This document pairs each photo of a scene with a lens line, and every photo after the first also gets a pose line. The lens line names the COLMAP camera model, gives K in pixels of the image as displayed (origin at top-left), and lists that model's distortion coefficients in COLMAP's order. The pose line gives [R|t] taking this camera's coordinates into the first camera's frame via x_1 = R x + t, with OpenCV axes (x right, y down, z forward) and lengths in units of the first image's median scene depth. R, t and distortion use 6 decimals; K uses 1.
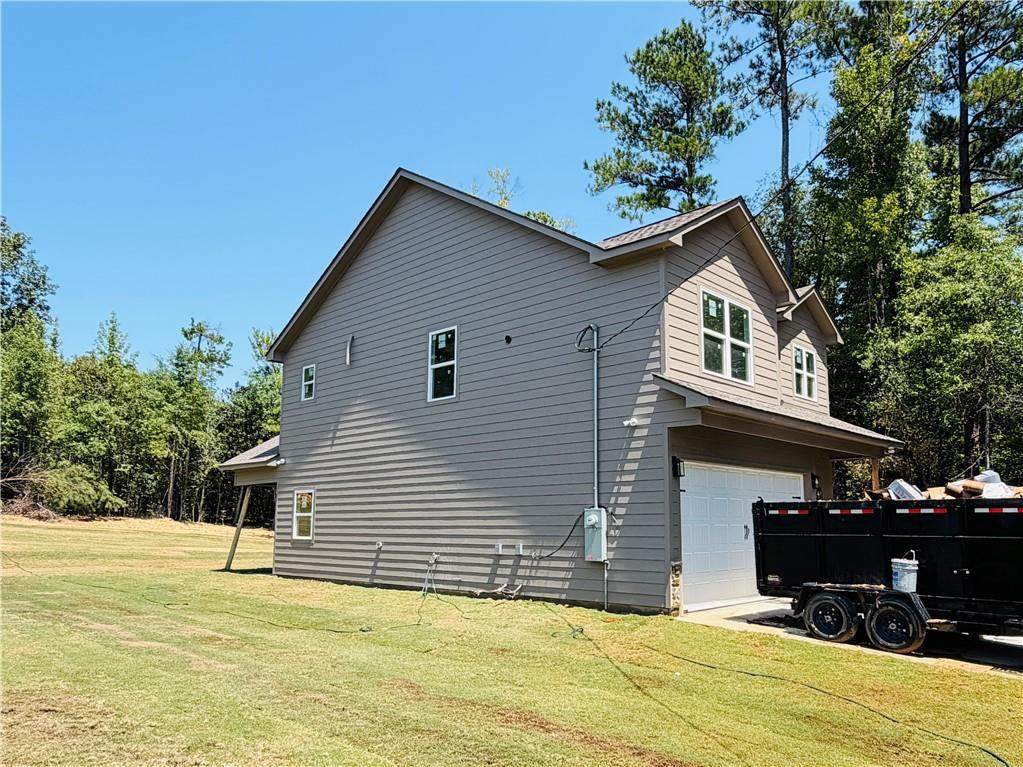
lens RADIAL K [[727.5, 0, 512.0], [0, 727.5, 387.2], [0, 0, 1]] dist [-0.003078, 0.000037]
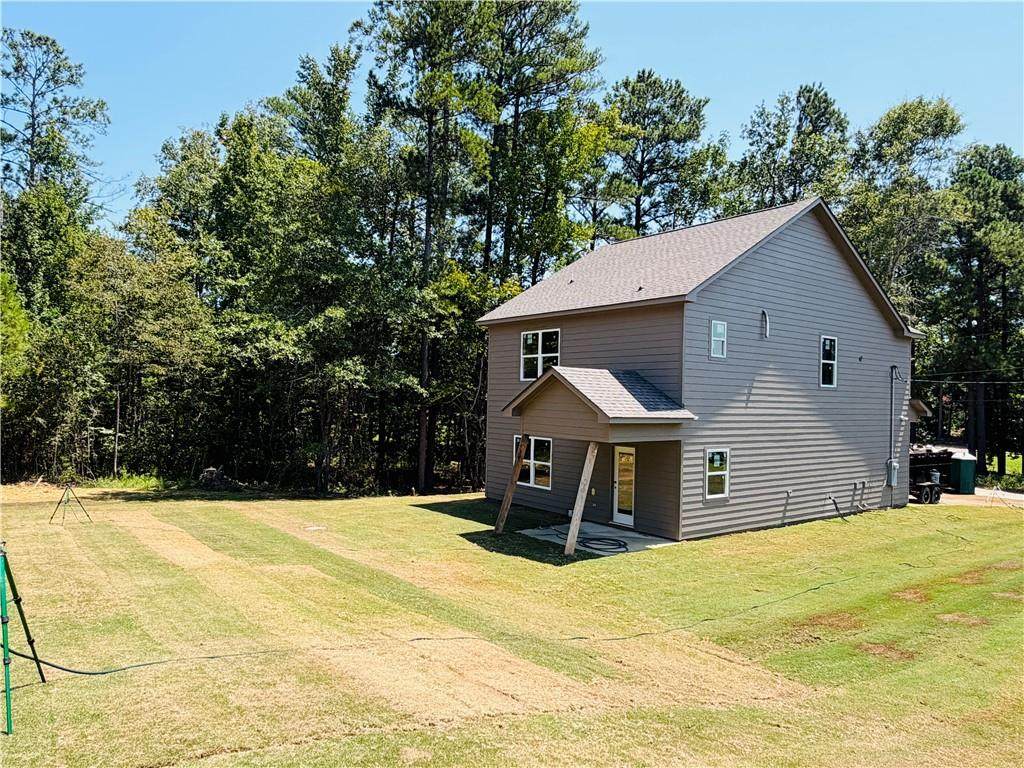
lens RADIAL K [[728.2, 0, 512.7], [0, 728.2, 382.8], [0, 0, 1]] dist [-0.003078, 0.000037]
pose [[0.144651, 0.038889, 0.988718, -1.371806], [-0.190010, 0.981723, -0.010815, 0.122009], [-0.971068, -0.186302, 0.149396, 1.192771]]
